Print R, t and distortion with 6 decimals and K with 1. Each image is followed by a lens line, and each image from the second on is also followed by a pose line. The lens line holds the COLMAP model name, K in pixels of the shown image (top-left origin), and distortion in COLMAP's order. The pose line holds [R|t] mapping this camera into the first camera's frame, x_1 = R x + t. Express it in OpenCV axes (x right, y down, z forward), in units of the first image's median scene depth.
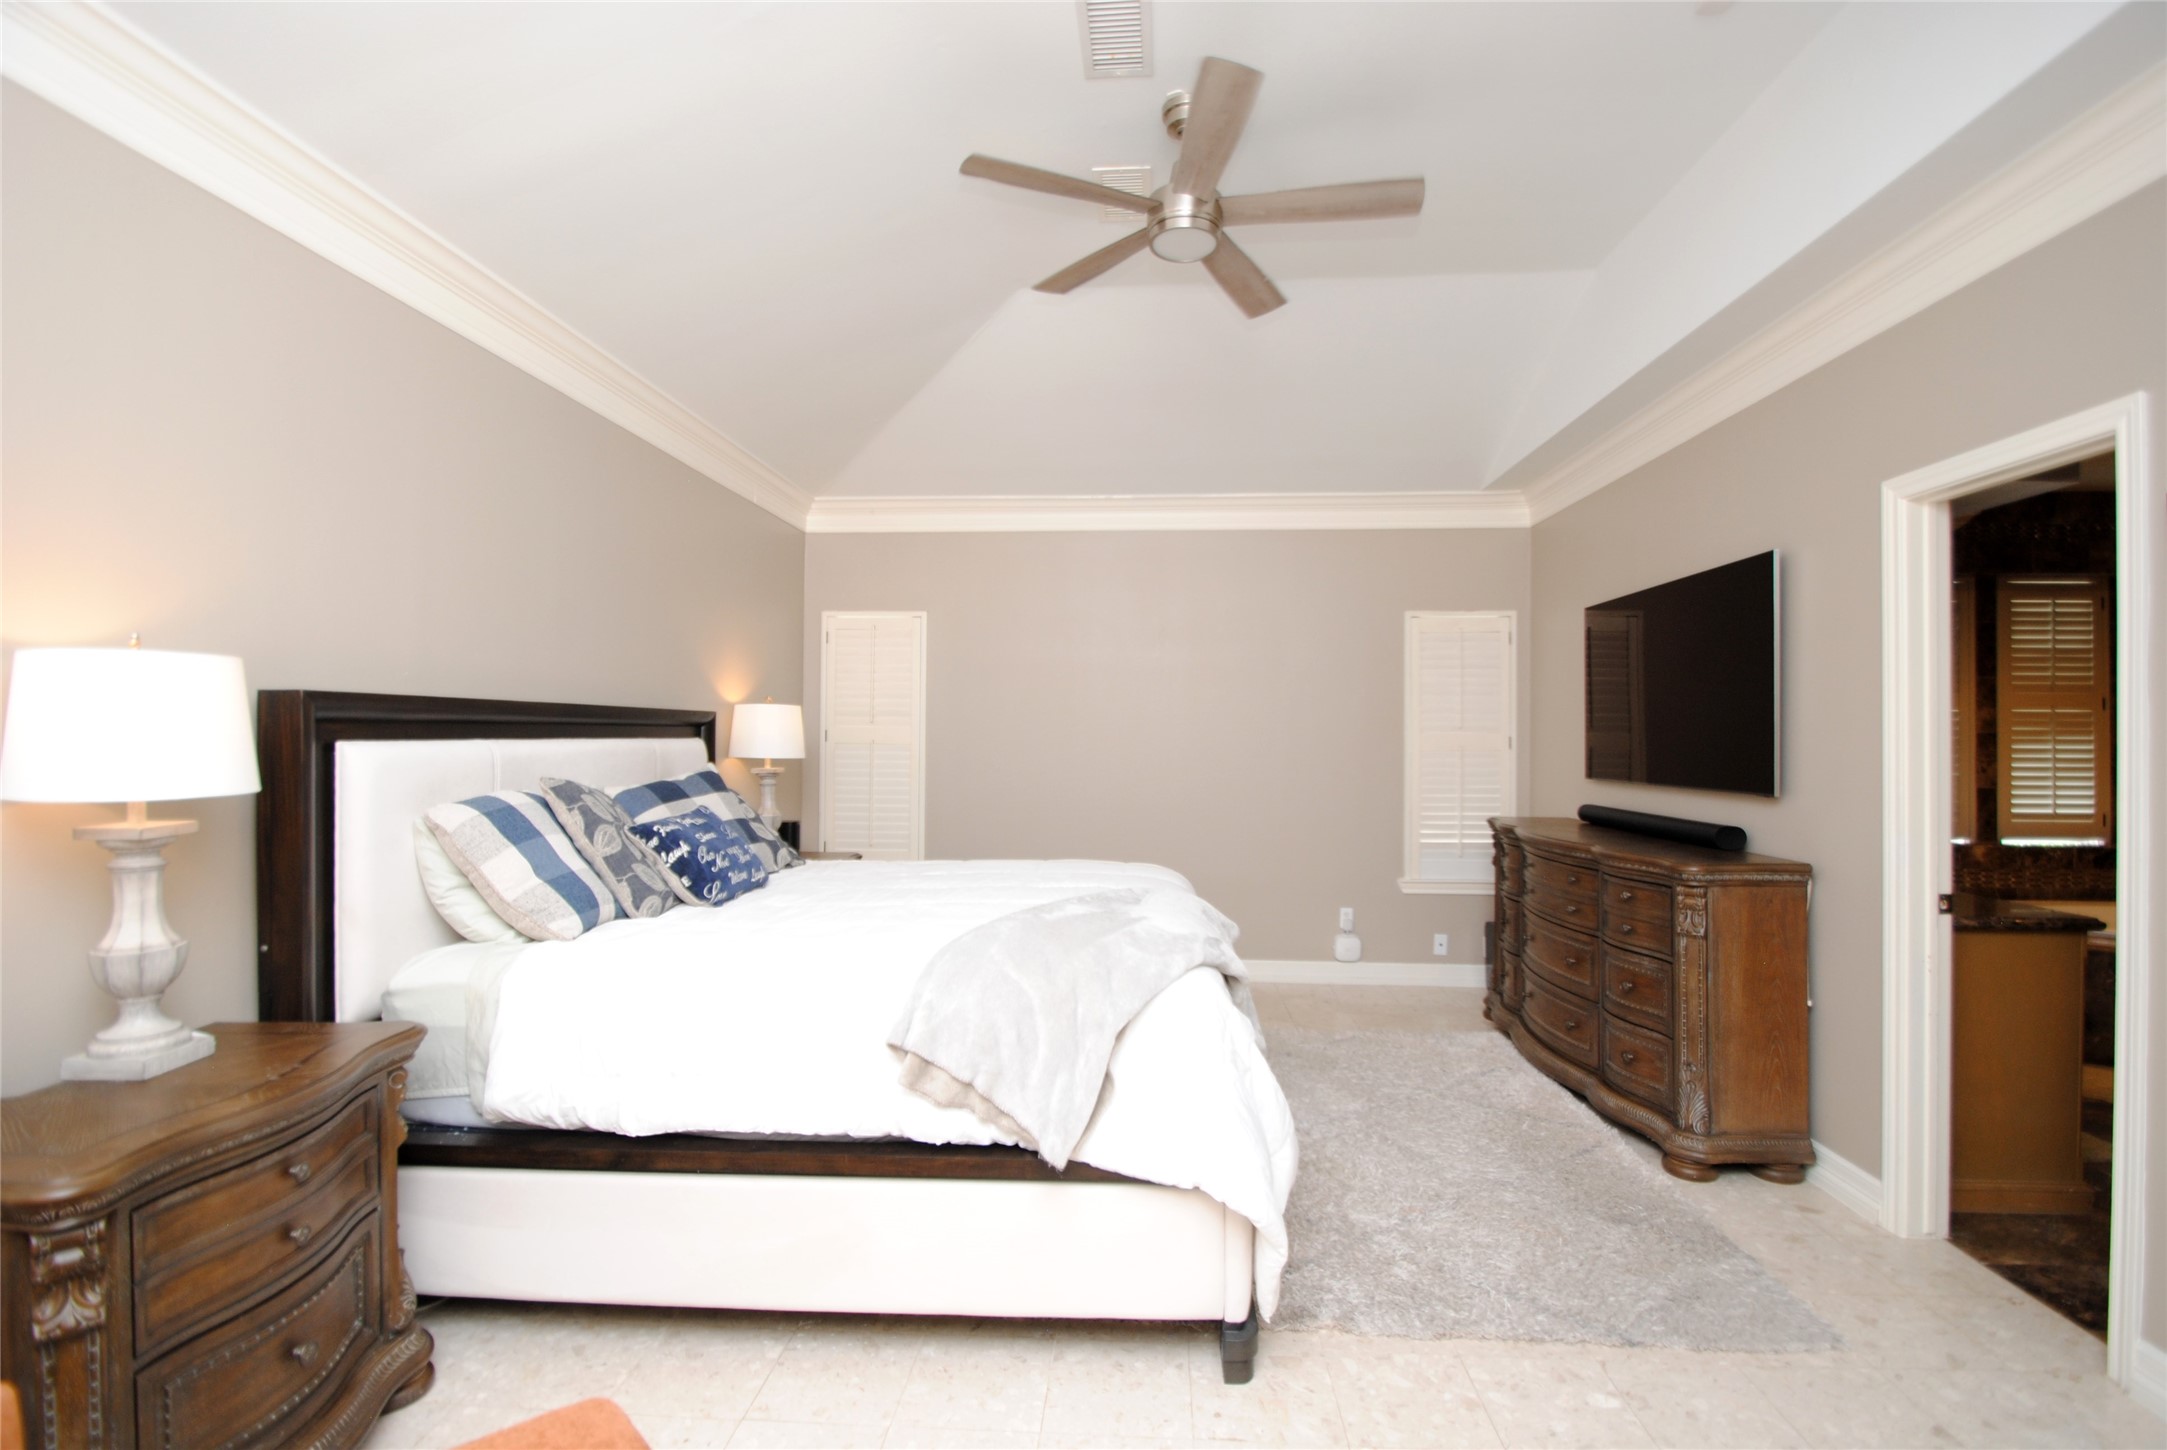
lens RADIAL K [[968.8, 0, 1099.2], [0, 968.8, 731.6], [0, 0, 1]] dist [0.014233, -0.017526]
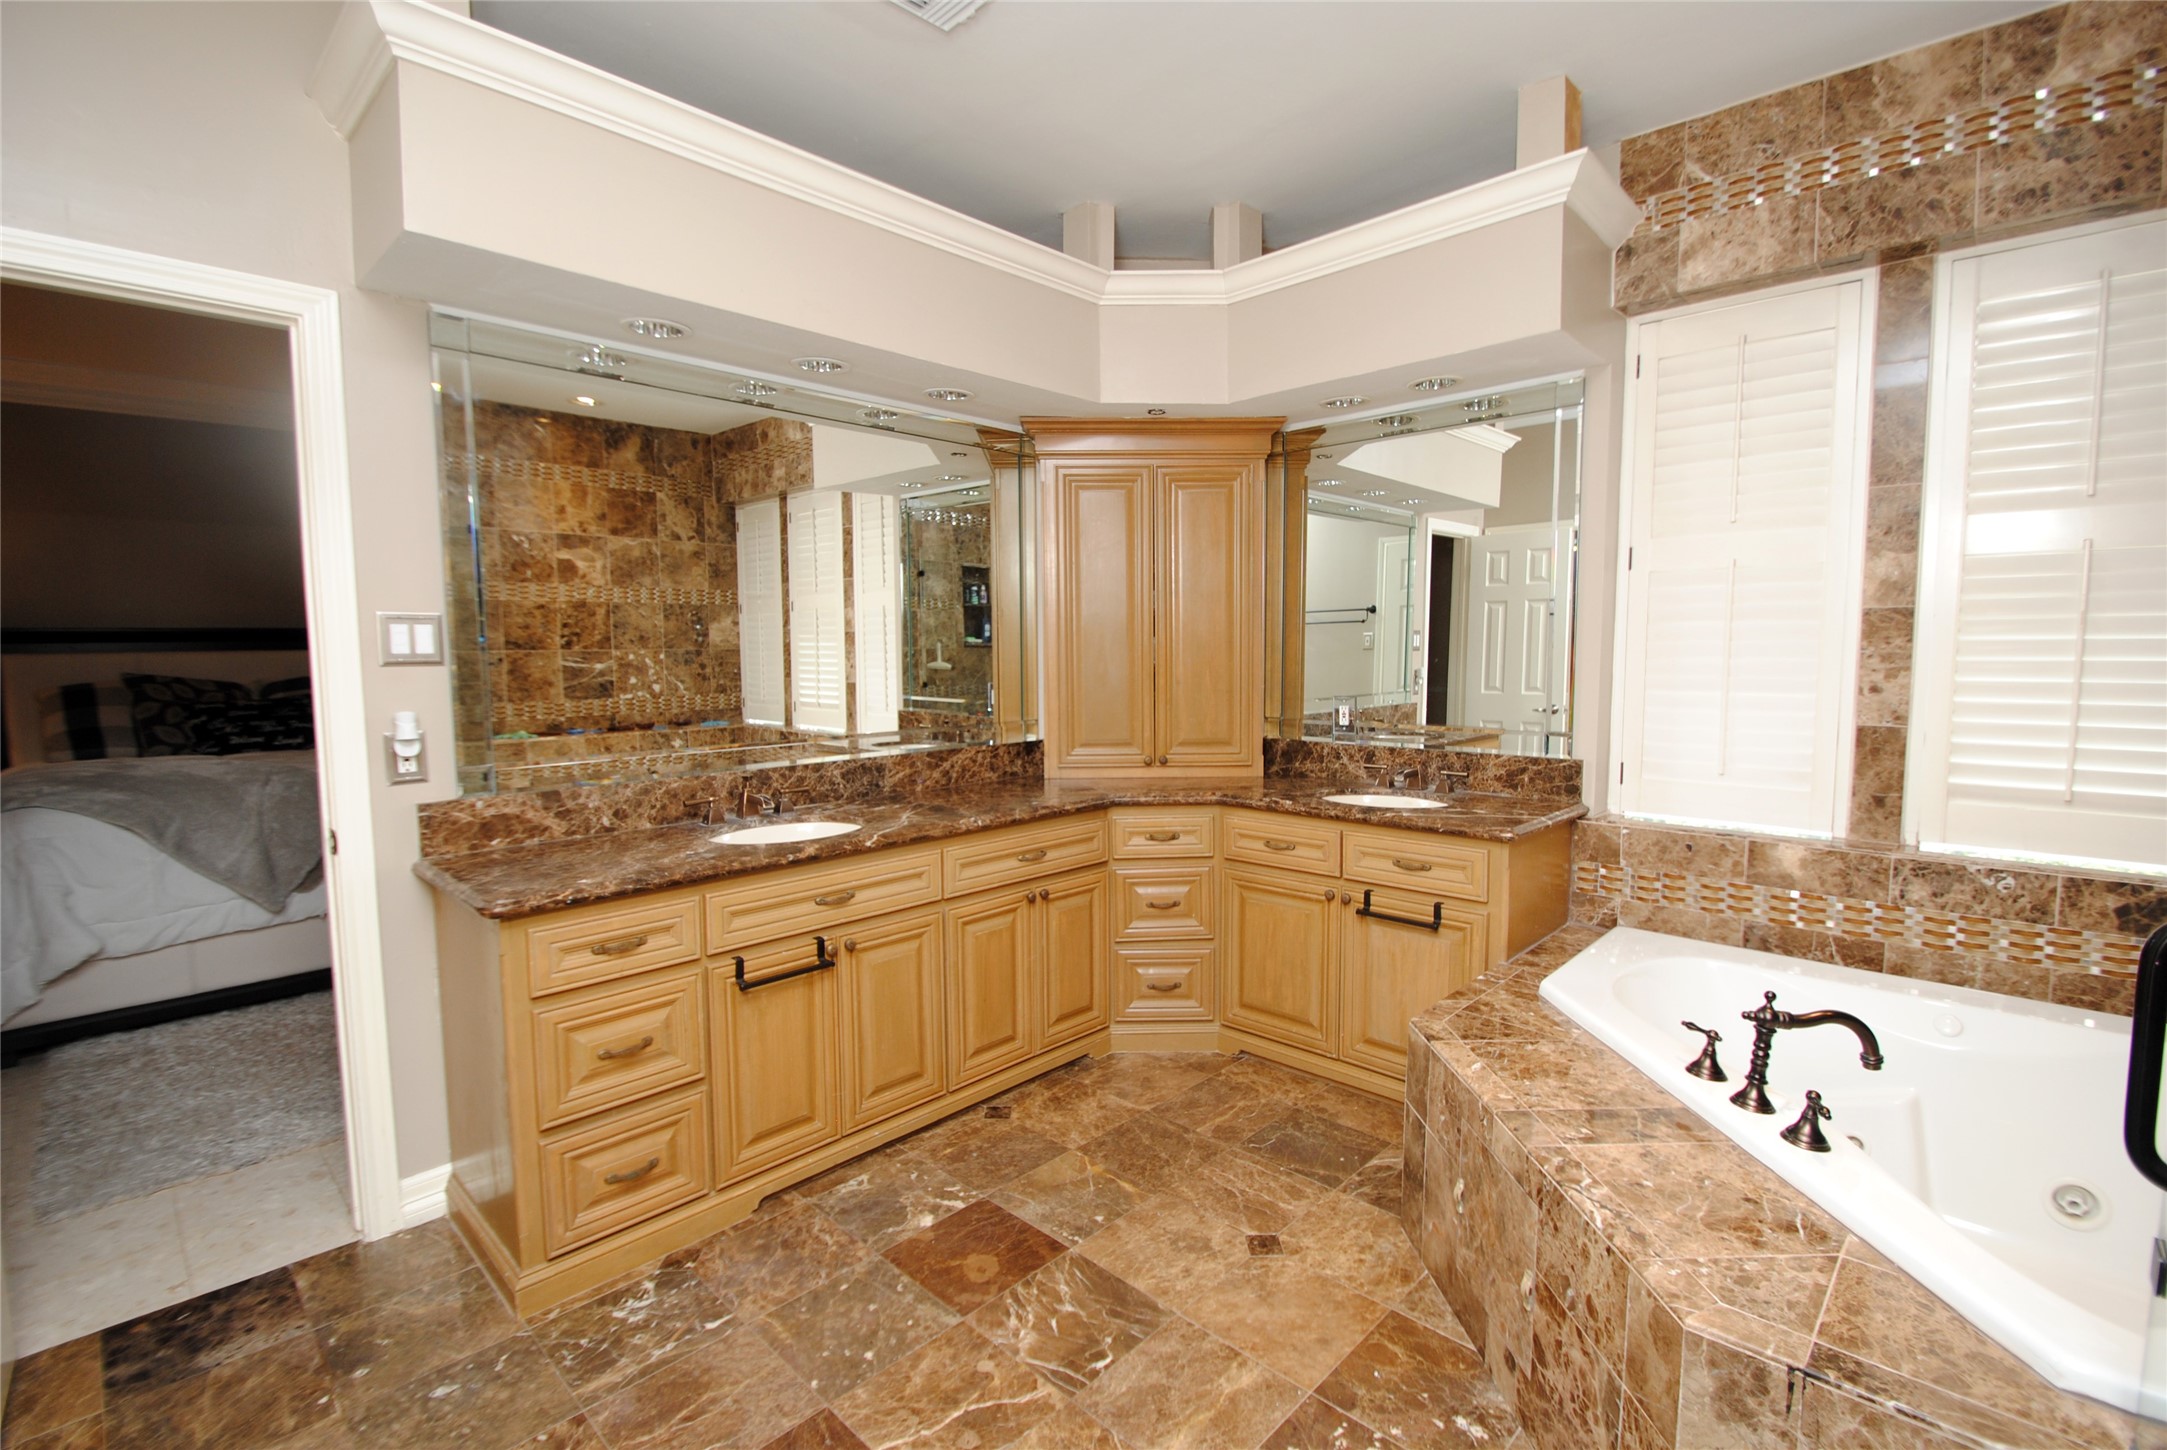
lens RADIAL K [[968.8, 0, 1099.2], [0, 968.8, 731.6], [0, 0, 1]] dist [0.014233, -0.017526]
pose [[0.764657, 0.045179, -0.642852, 1.715577], [0.015958, 0.995906, 0.088973, 0.024118], [0.644240, -0.078292, 0.760806, 0.741340]]
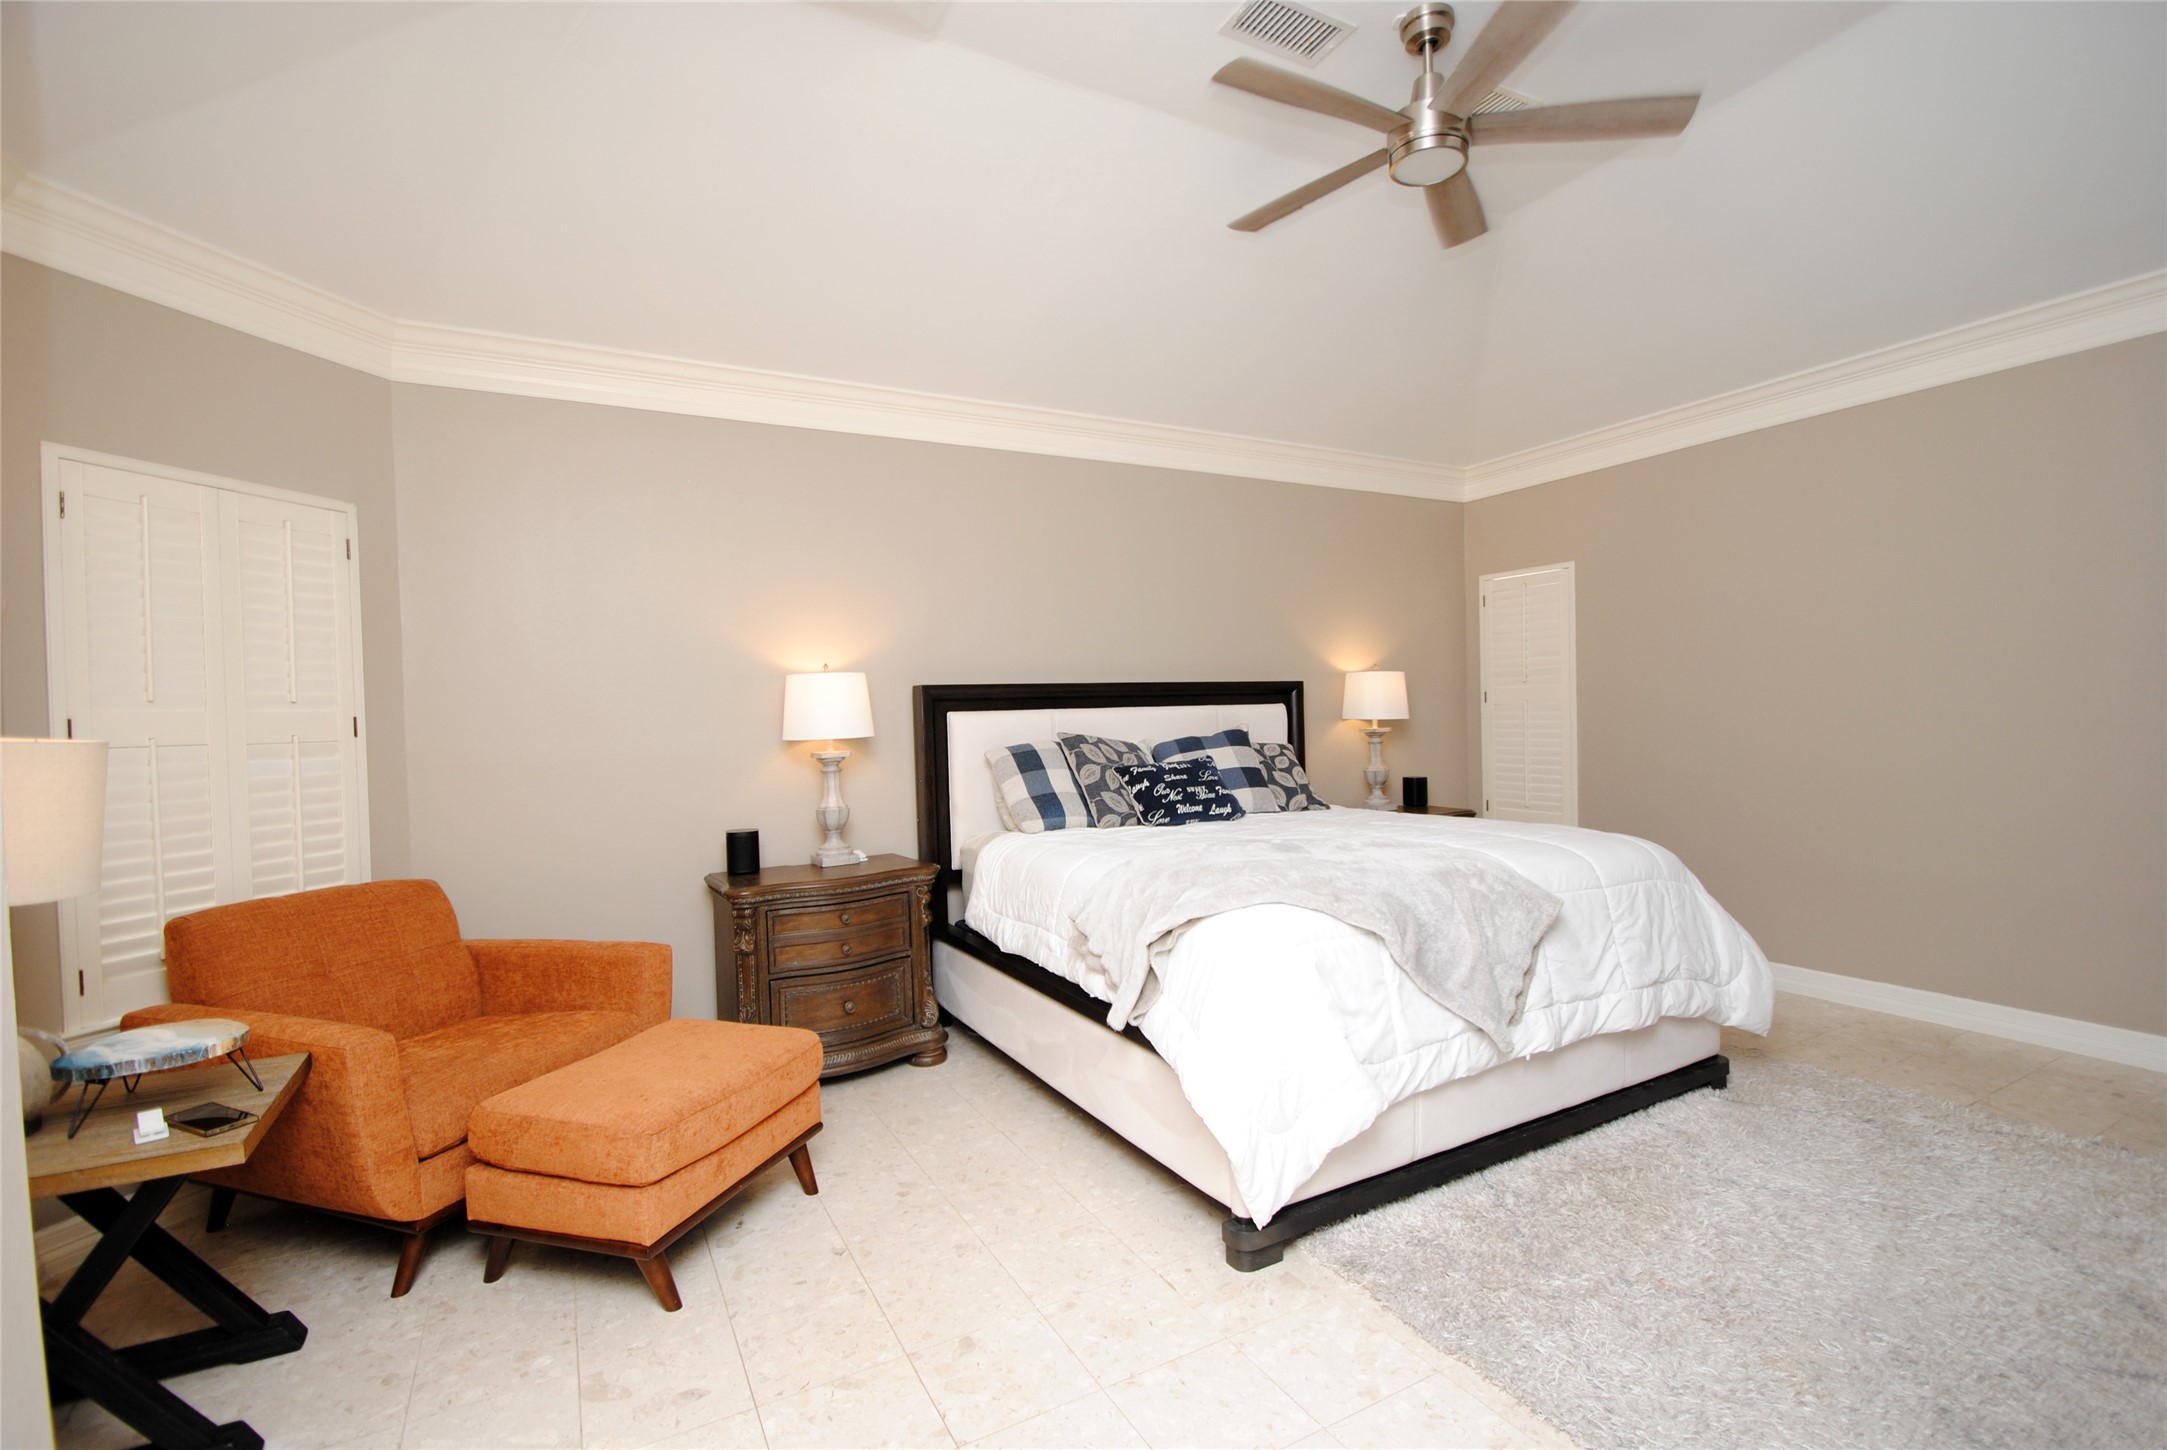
lens RADIAL K [[953.1, 0, 1091.2], [0, 953.1, 733.5], [0, 0, 1]] dist [0.001458, -0.005328]
pose [[0.514850, -0.001698, -0.857279, 0.699932], [0.032502, 0.999318, 0.017540, 0.022172], [0.856664, -0.036893, 0.514554, 0.237937]]
